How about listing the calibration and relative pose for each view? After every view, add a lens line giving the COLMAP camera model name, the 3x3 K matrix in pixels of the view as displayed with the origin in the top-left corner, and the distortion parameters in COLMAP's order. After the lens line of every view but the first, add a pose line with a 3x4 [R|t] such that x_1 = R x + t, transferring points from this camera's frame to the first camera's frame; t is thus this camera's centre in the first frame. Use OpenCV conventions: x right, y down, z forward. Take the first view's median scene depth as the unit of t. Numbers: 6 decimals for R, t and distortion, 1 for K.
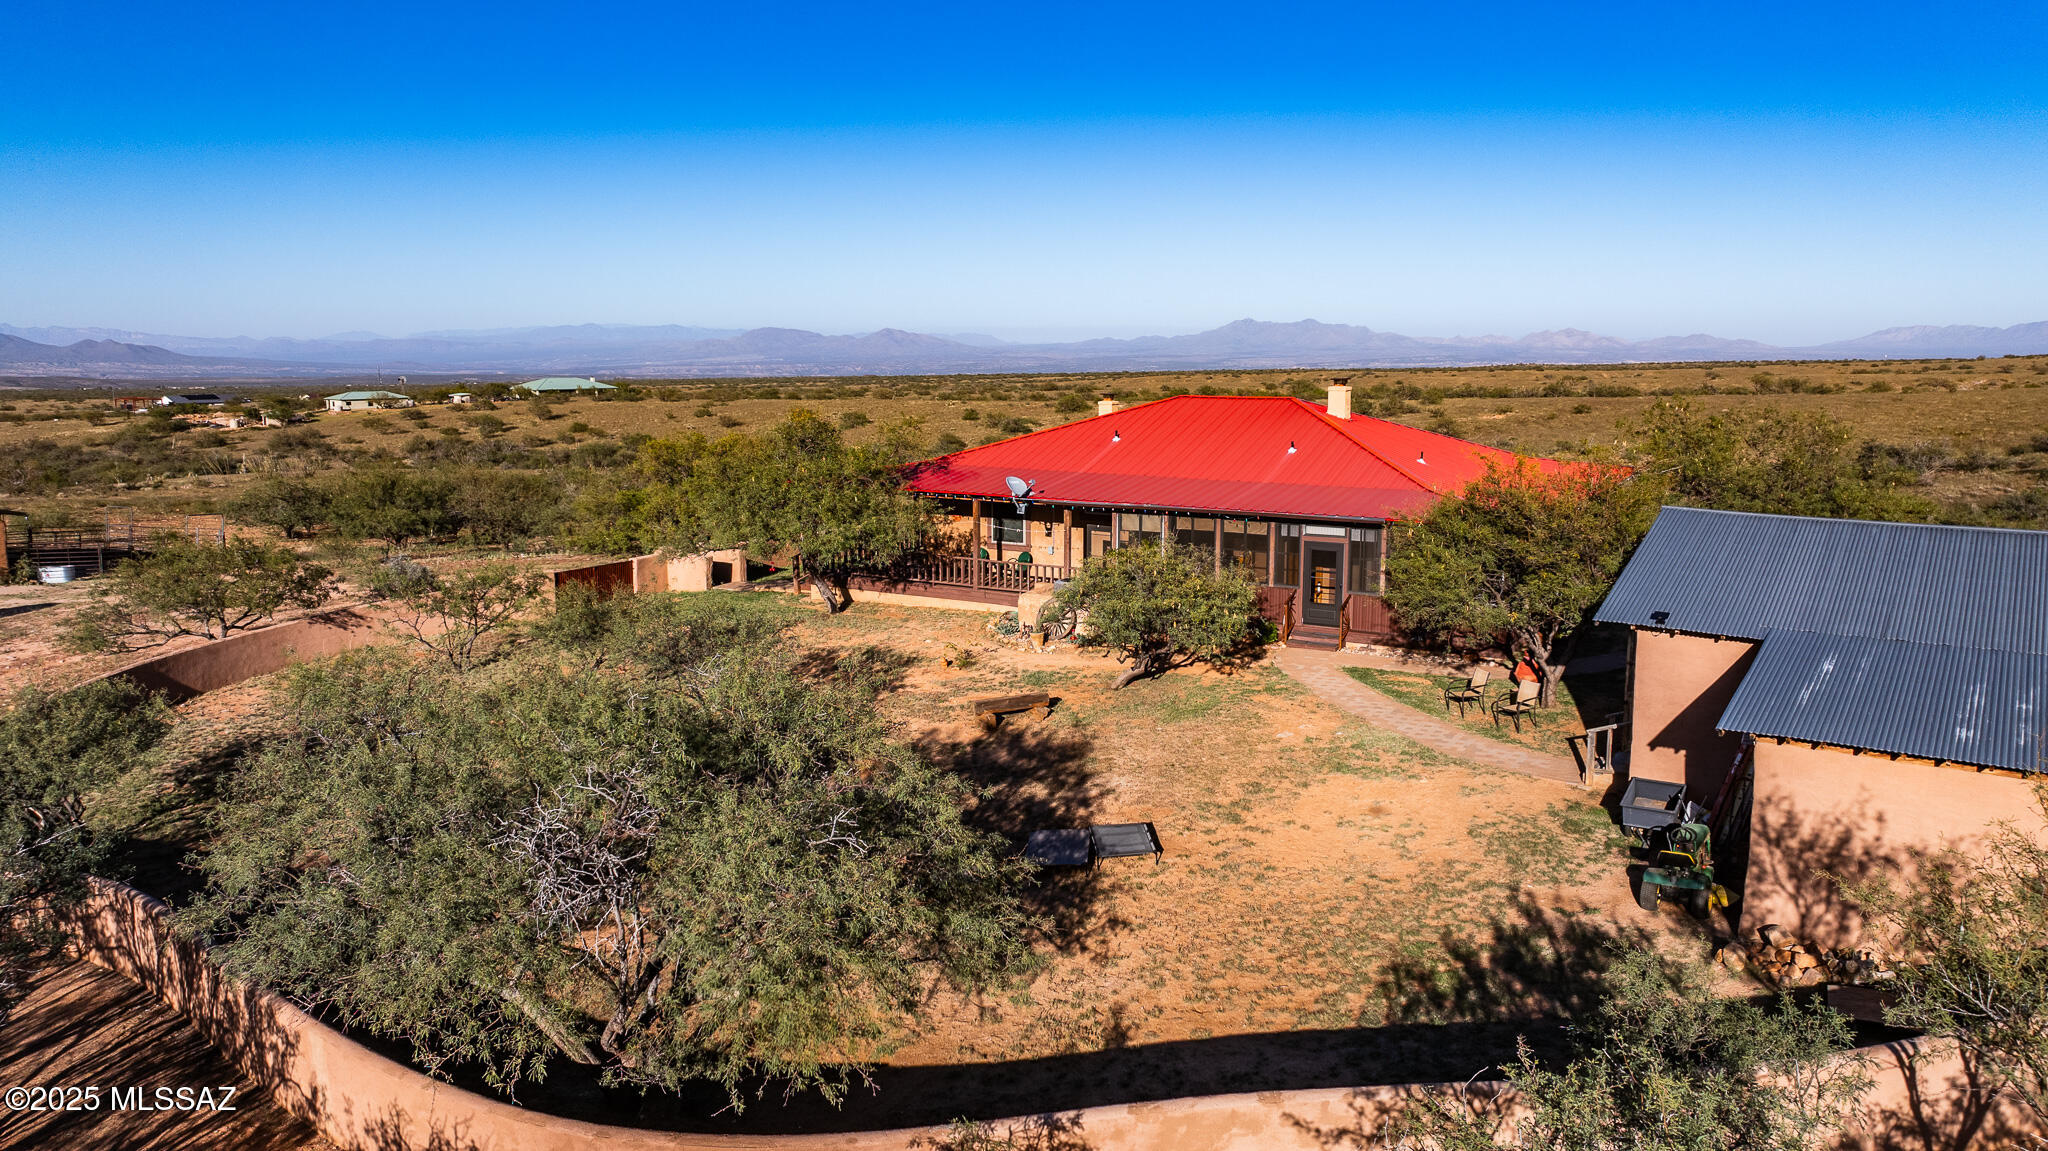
lens RADIAL K [[1433.6, 0, 1024.0], [0, 1433.6, 575.5], [0, 0, 1]] dist [-0.009825, 0.003305]
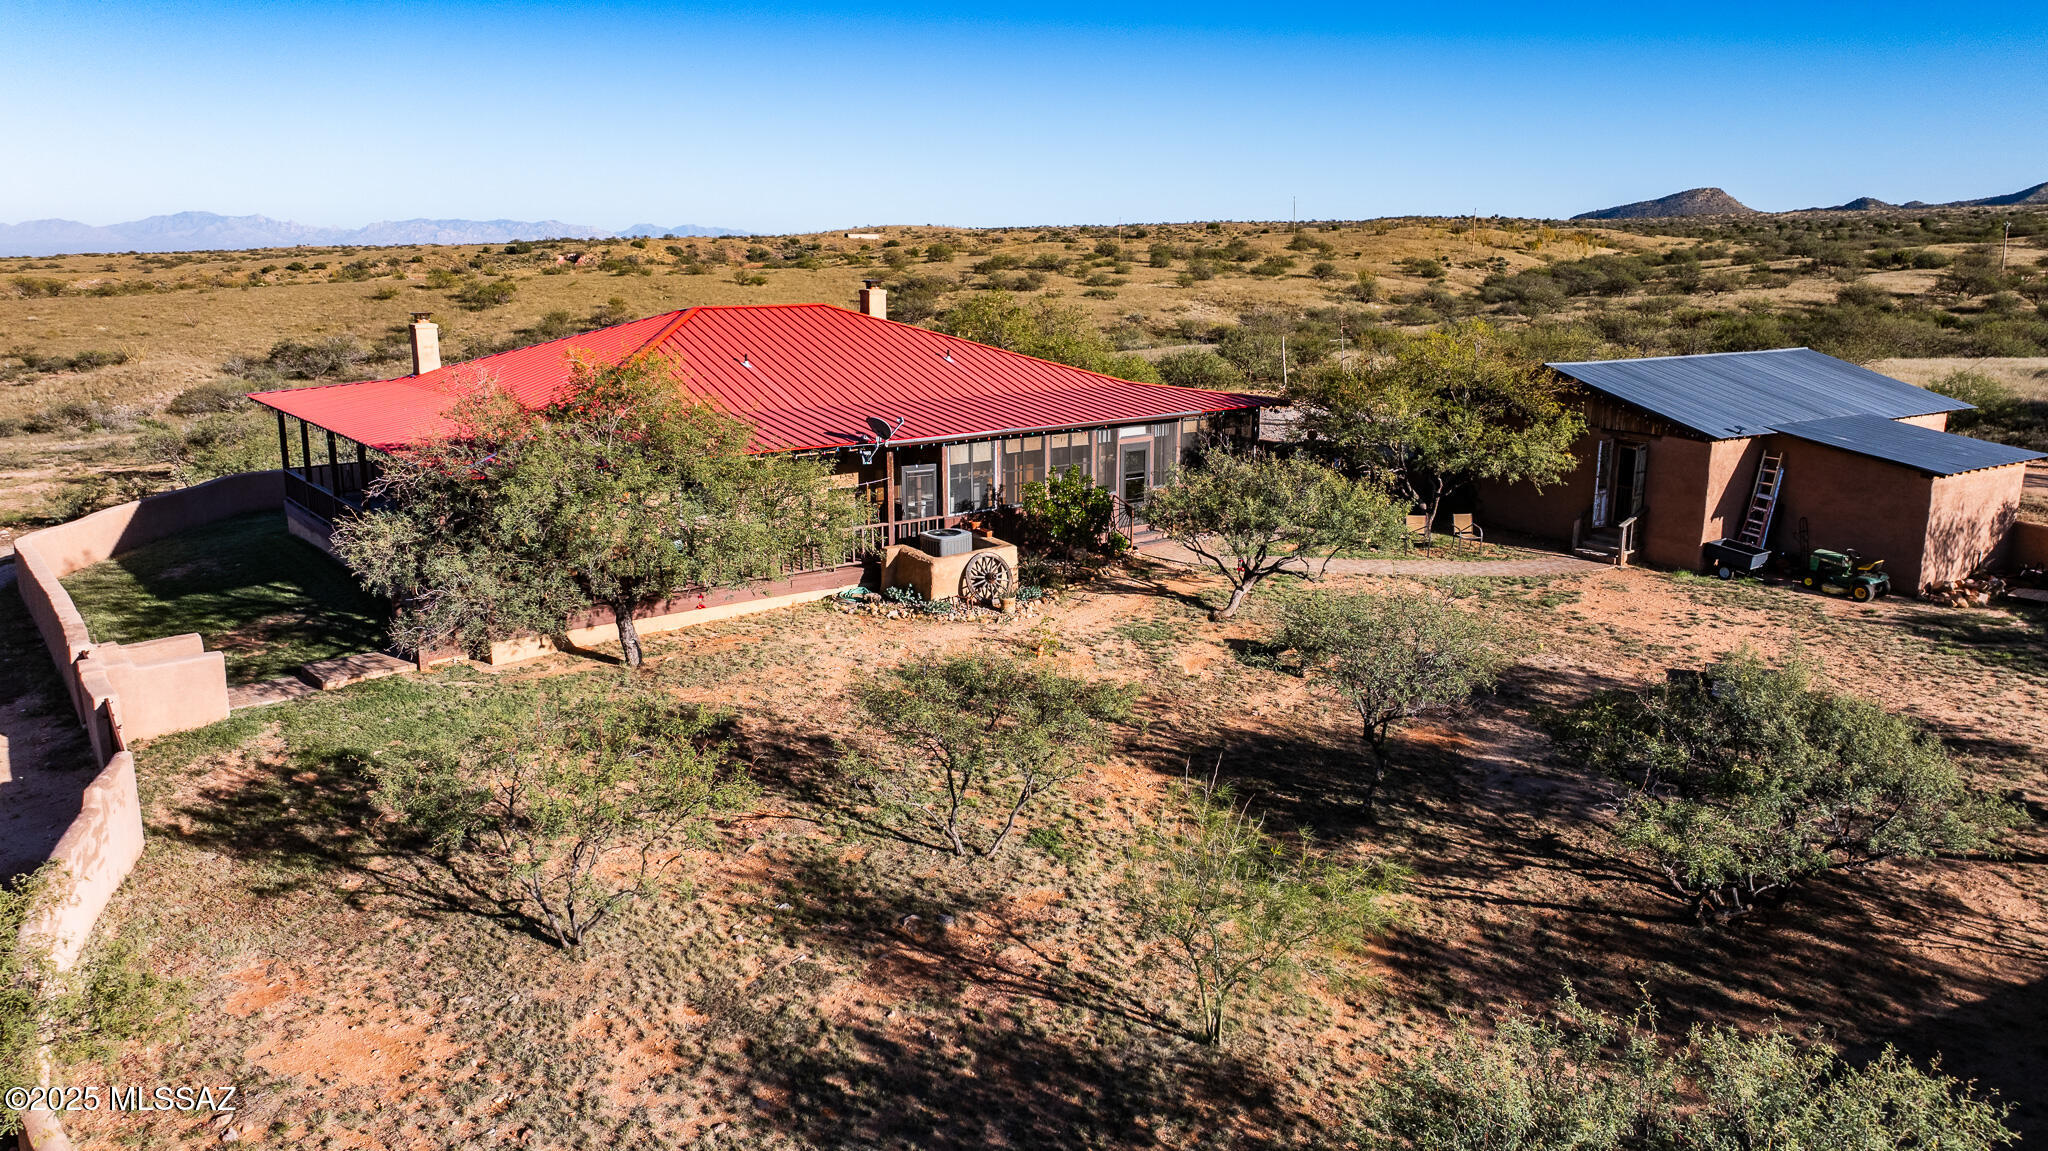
lens RADIAL K [[1433.6, 0, 1024.0], [0, 1433.6, 575.5], [0, 0, 1]] dist [-0.009825, 0.003305]
pose [[0.368902, -0.207824, 0.905936, -0.718493], [0.145634, 0.975568, 0.164495, -0.104569], [-0.917988, 0.071252, 0.390155, 0.655216]]
